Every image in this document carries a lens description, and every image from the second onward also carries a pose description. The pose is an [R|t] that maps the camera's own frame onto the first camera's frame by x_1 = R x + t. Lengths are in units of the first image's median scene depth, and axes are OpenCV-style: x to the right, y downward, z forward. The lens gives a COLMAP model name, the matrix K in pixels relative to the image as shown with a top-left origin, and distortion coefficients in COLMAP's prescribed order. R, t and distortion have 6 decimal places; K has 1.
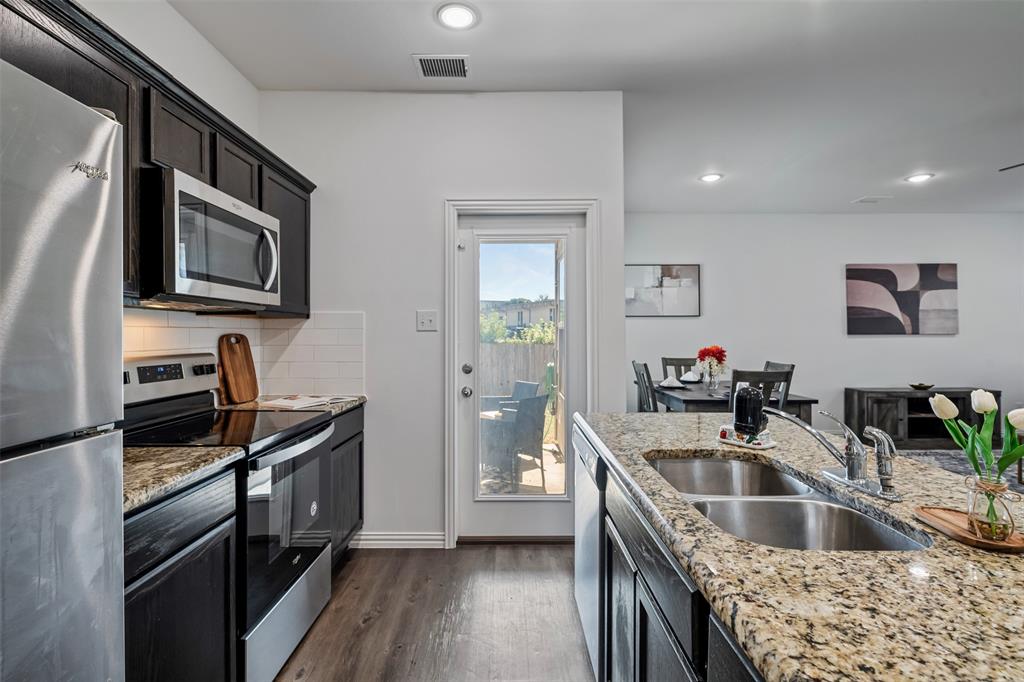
lens RADIAL K [[508.4, 0, 512.5], [0, 508.4, 336.1], [0, 0, 1]] dist [-0.003584, -0.000805]
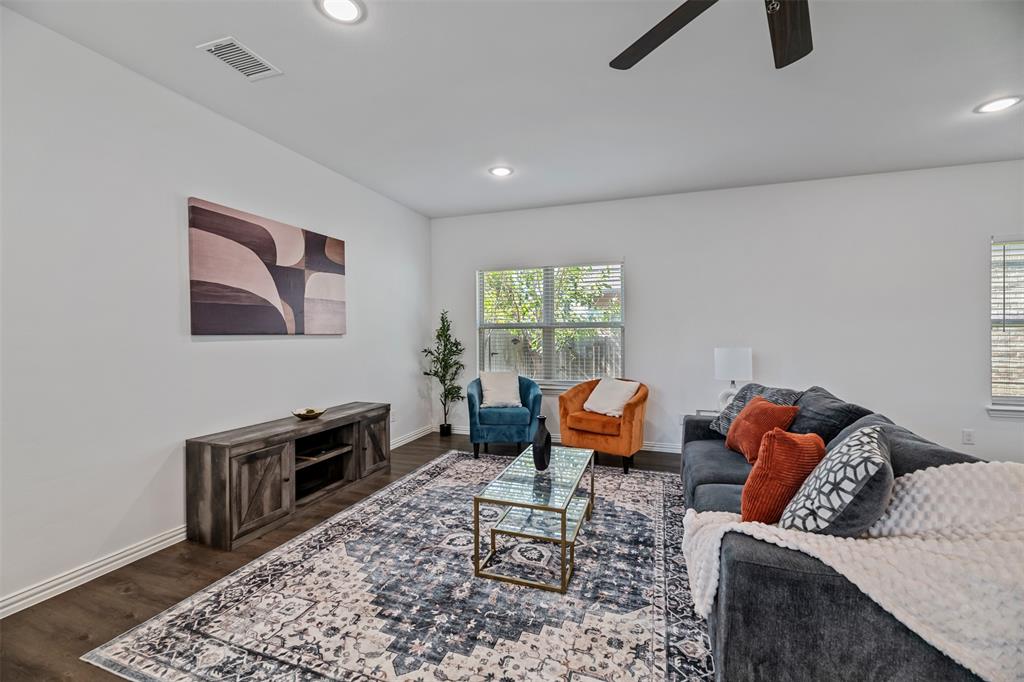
lens RADIAL K [[418.9, 0, 512.2], [0, 418.9, 333.3], [0, 0, 1]] dist [-0.006916, 0.001021]
pose [[0.336964, 0.000598, 0.941517, 0.373153], [-0.002767, 0.999996, 0.000355, -0.006145], [-0.941514, -0.002725, 0.336964, 0.553606]]
